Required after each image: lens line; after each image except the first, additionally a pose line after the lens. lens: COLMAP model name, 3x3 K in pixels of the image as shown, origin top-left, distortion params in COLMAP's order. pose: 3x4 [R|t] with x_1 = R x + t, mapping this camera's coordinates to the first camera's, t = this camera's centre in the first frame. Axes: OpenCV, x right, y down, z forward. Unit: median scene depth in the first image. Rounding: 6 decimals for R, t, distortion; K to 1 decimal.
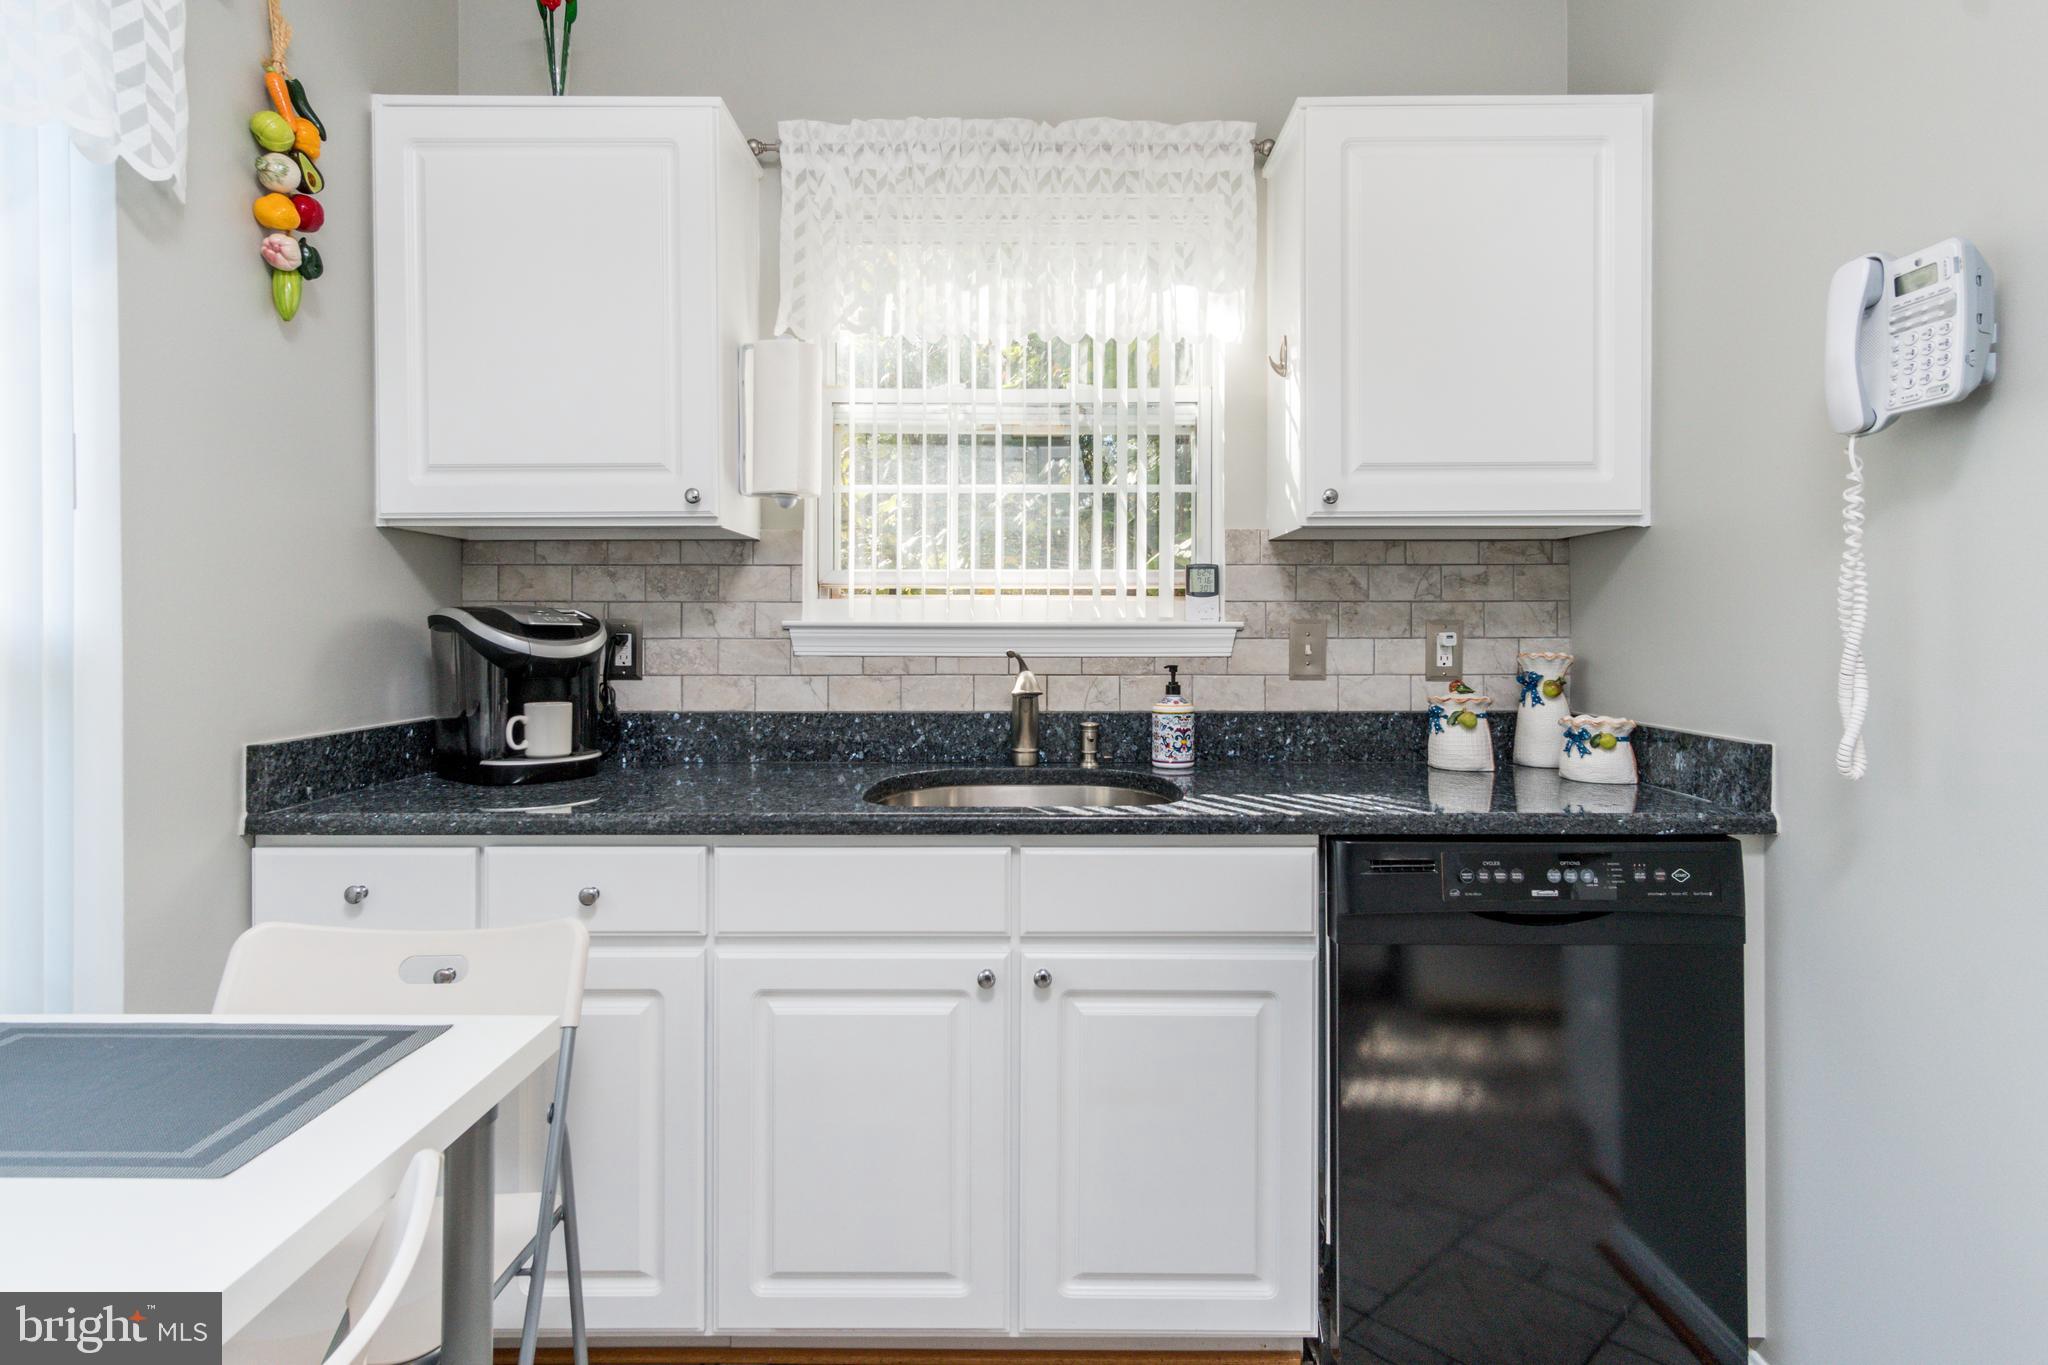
lens RADIAL K [[1093.5, 0, 1027.0], [0, 1093.5, 628.2], [0, 0, 1]] dist [0.002185, 0.000047]
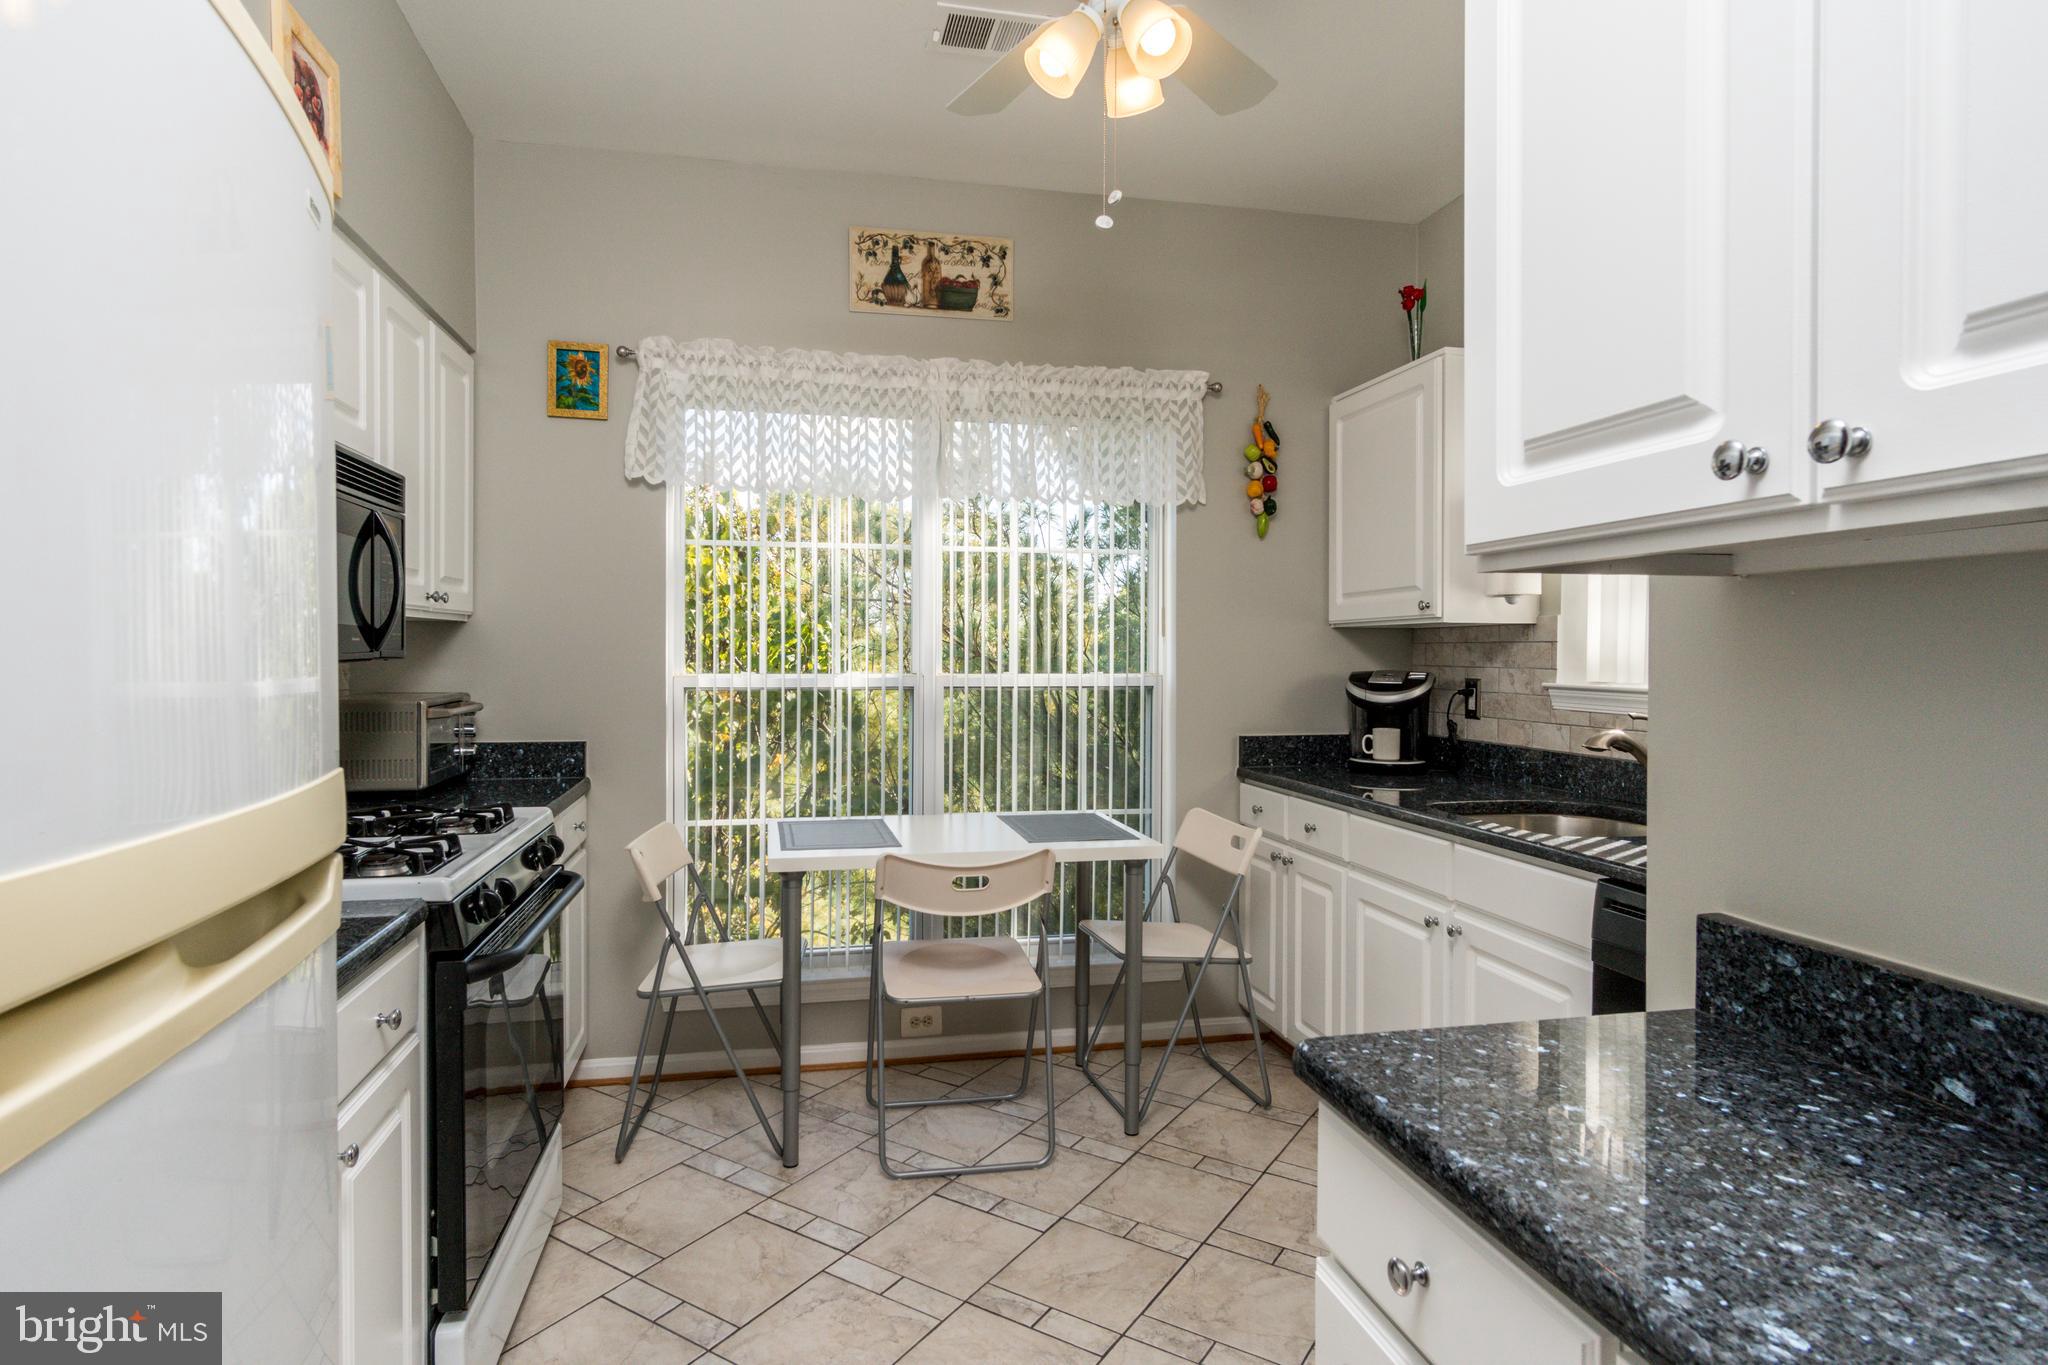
lens RADIAL K [[1093.5, 0, 1015.6], [0, 1093.5, 666.2], [0, 0, 1]] dist [0.002185, 0.000047]
pose [[0.202246, 0.011630, -0.979266, 1.130838], [-0.003929, 0.999931, 0.011064, -0.046340], [0.979327, 0.001610, 0.202277, 0.093338]]
